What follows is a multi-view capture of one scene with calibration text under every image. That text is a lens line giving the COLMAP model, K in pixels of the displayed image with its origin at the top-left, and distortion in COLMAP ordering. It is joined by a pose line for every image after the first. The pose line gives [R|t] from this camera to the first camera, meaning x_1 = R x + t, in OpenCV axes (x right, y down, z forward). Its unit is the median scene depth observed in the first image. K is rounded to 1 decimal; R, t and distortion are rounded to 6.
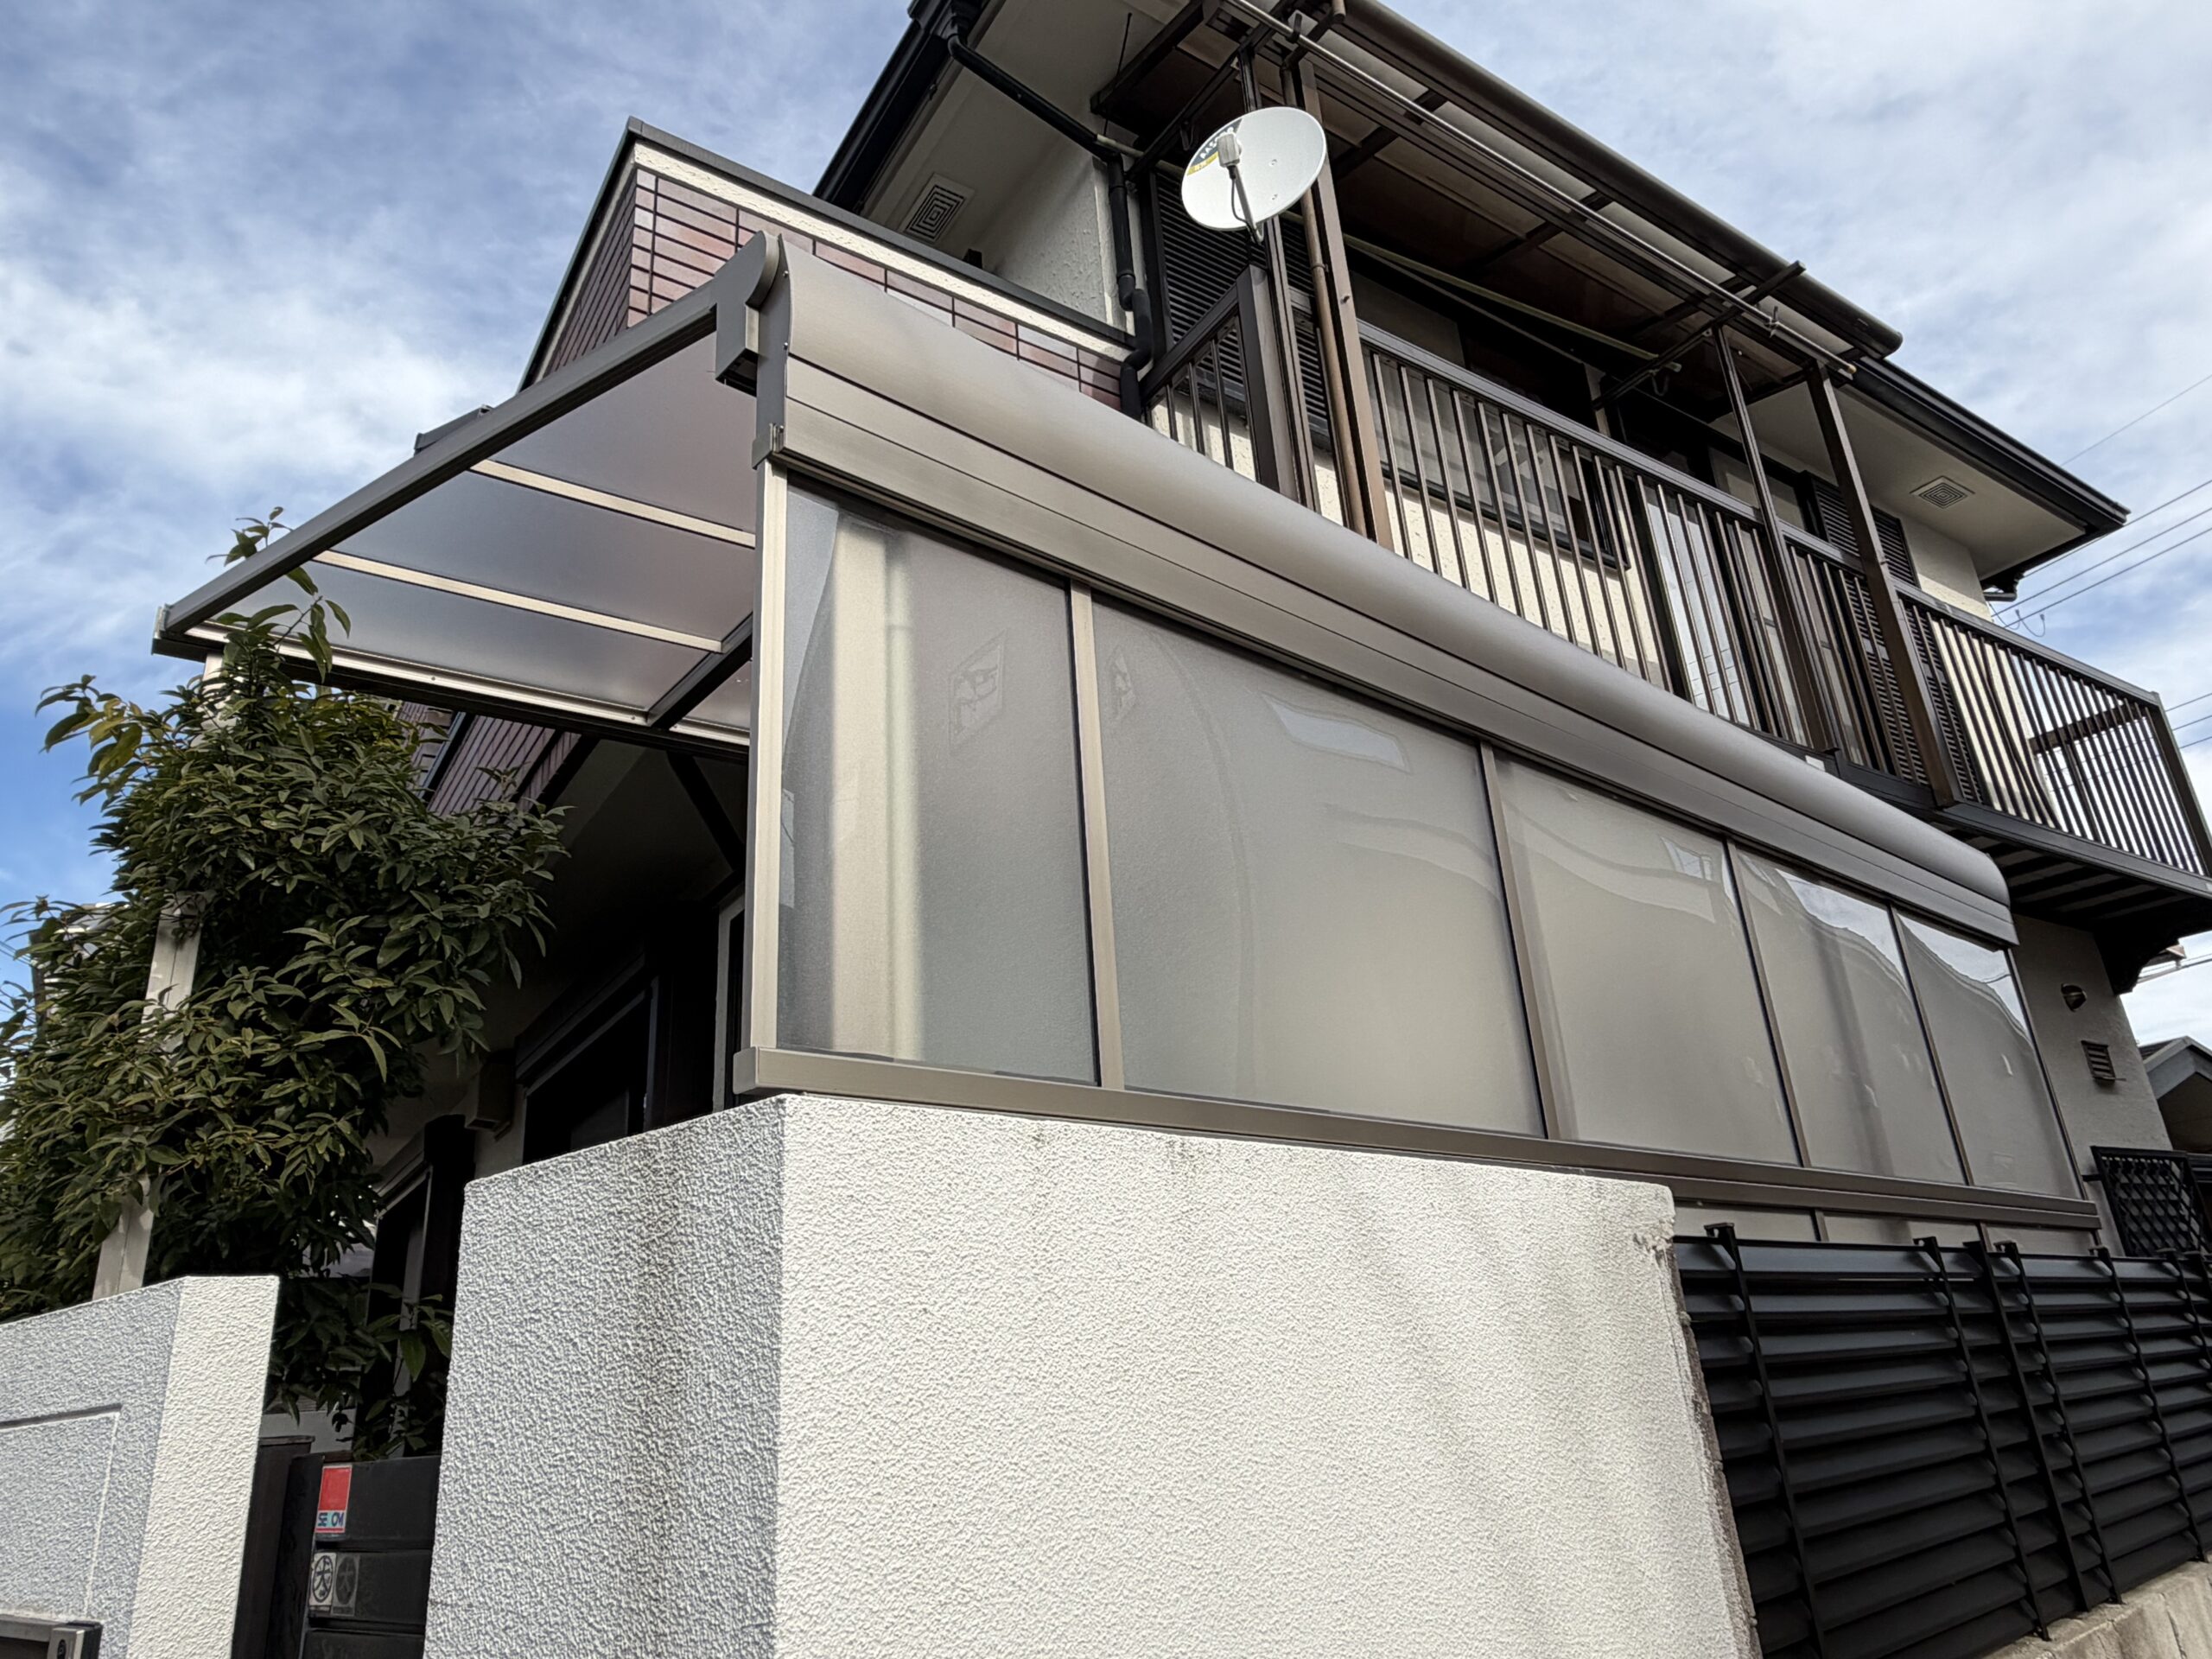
lens RADIAL K [[1431.8, 0, 1106.0], [0, 1431.8, 829.5], [0, 0, 1]] dist [0.003171, 0.001028]
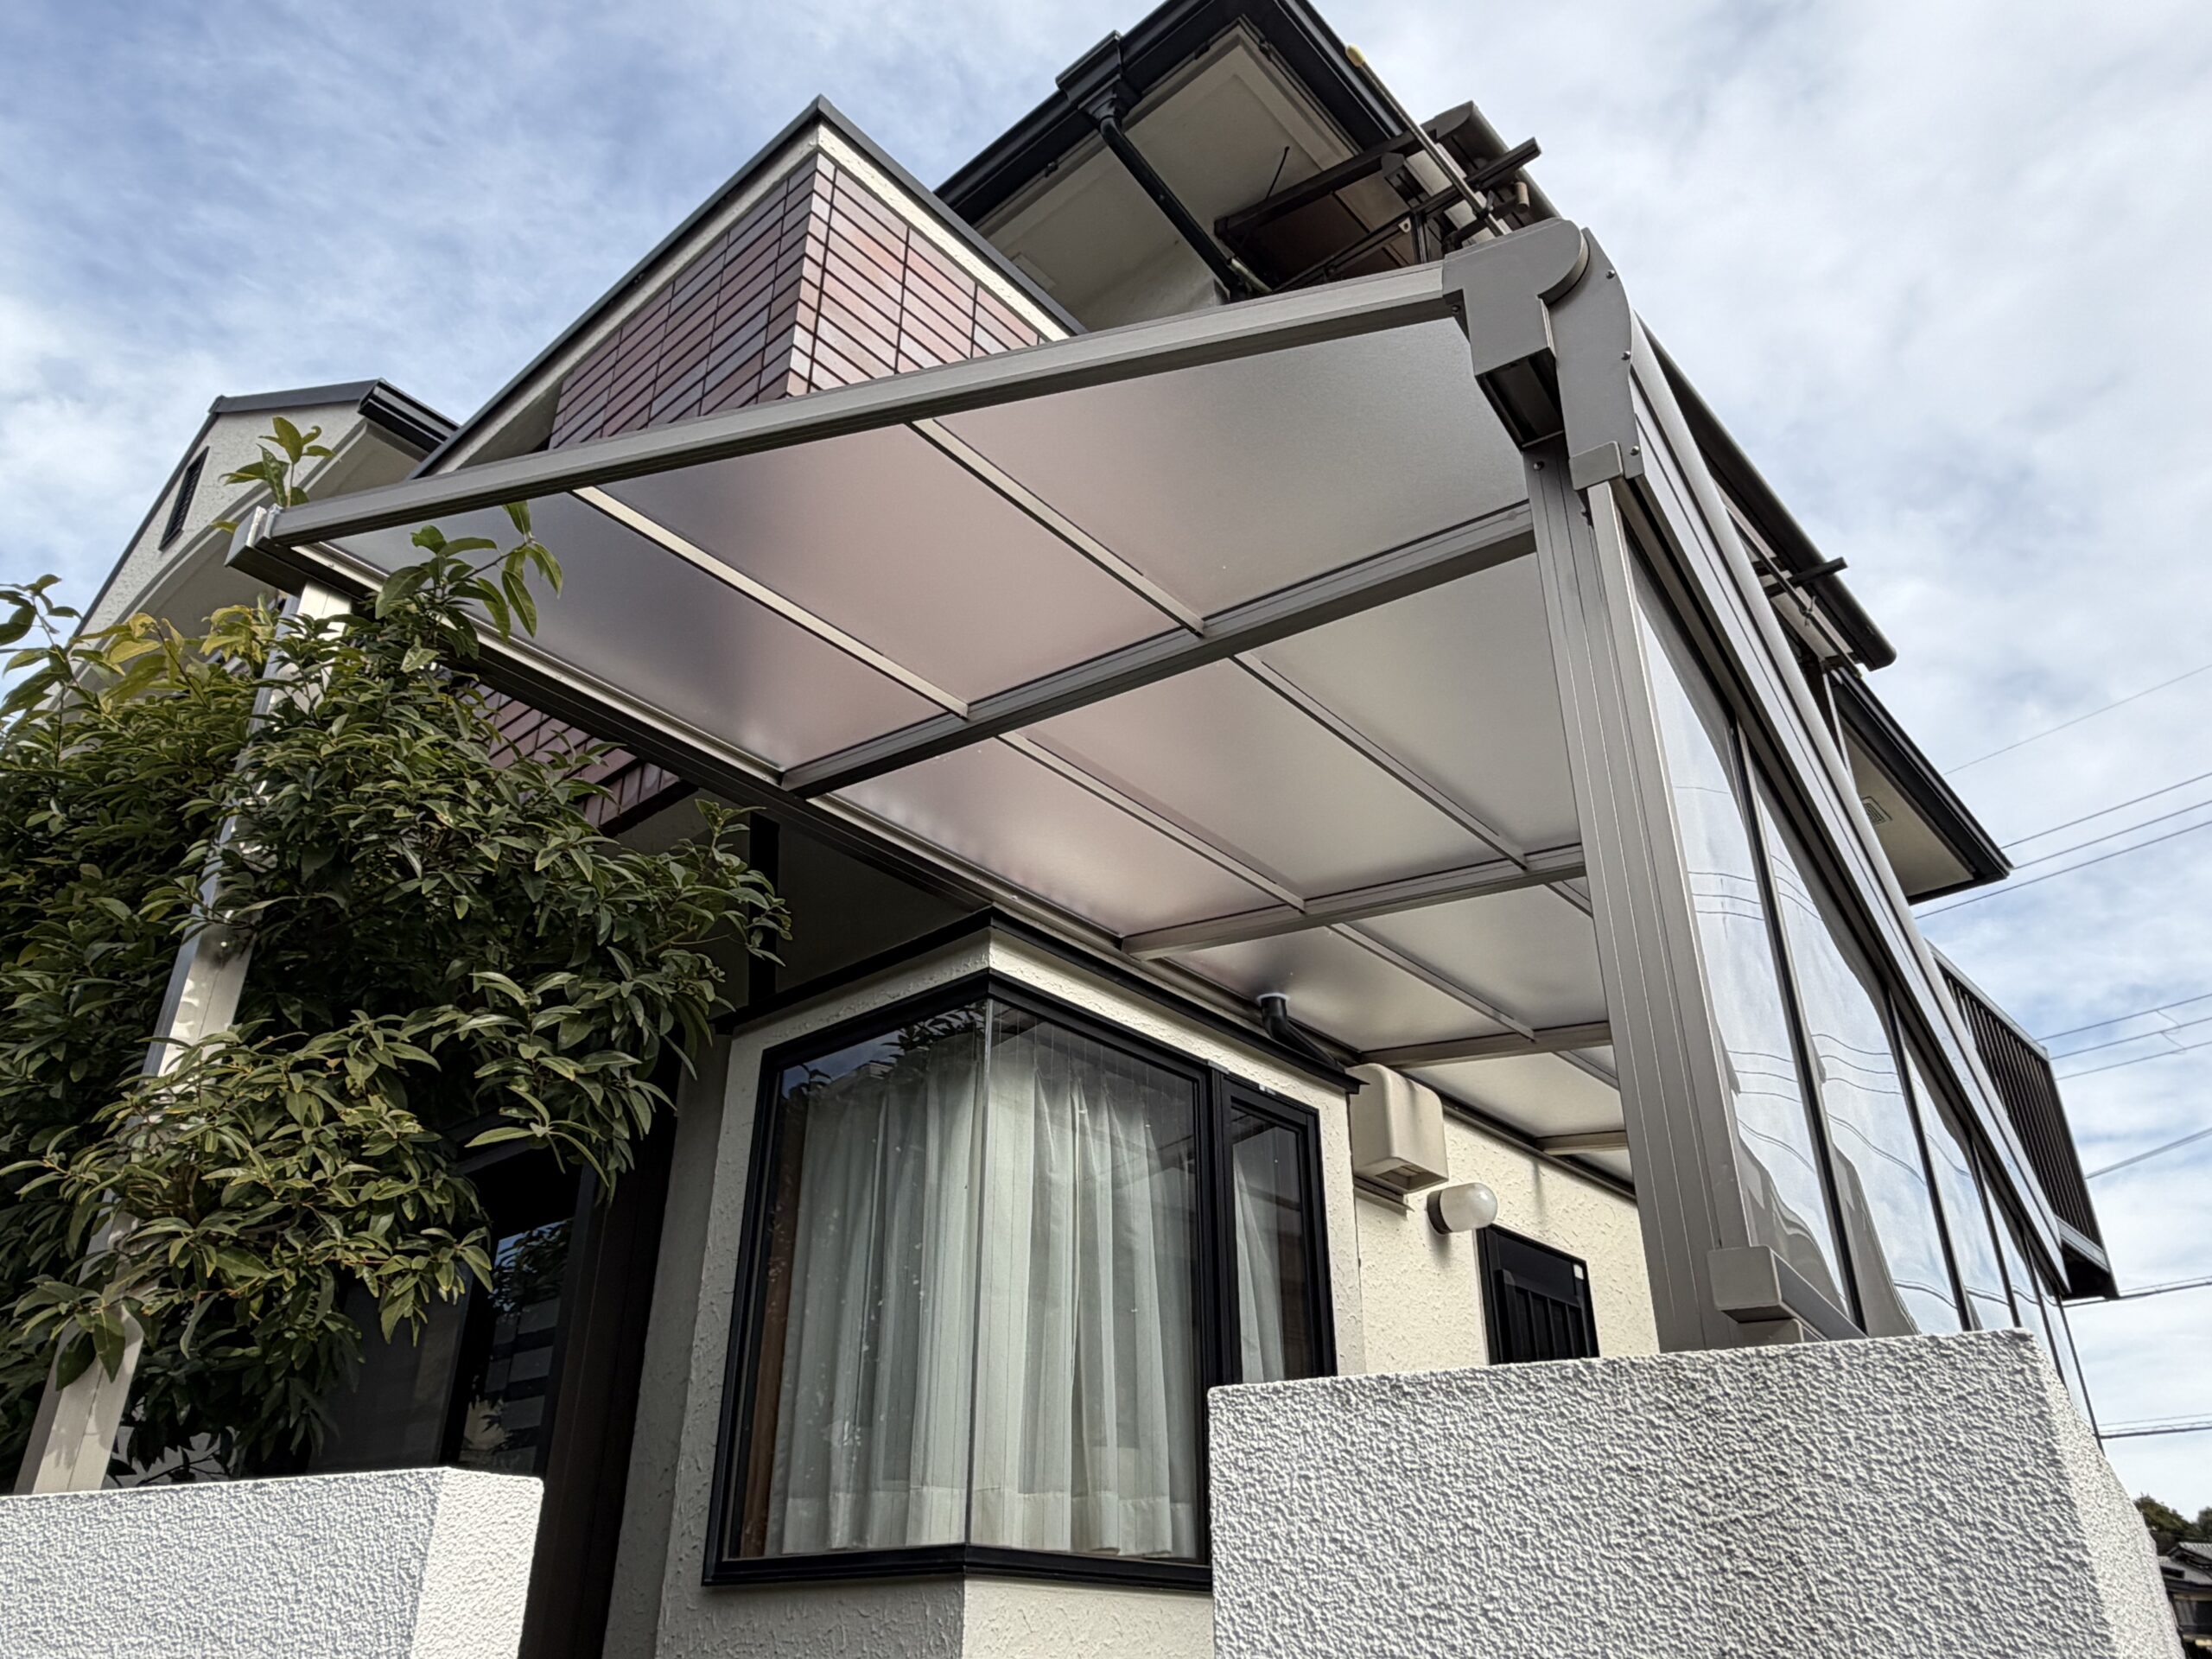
lens RADIAL K [[1565.7, 0, 1106.0], [0, 1565.7, 845.1], [0, 0, 1]] dist [0.001972, 0.000024]
pose [[0.964590, 0.184256, 0.188721, -0.380400], [-0.160143, 0.977677, -0.136023, 0.058726], [-0.209571, 0.100984, 0.972565, 0.147800]]
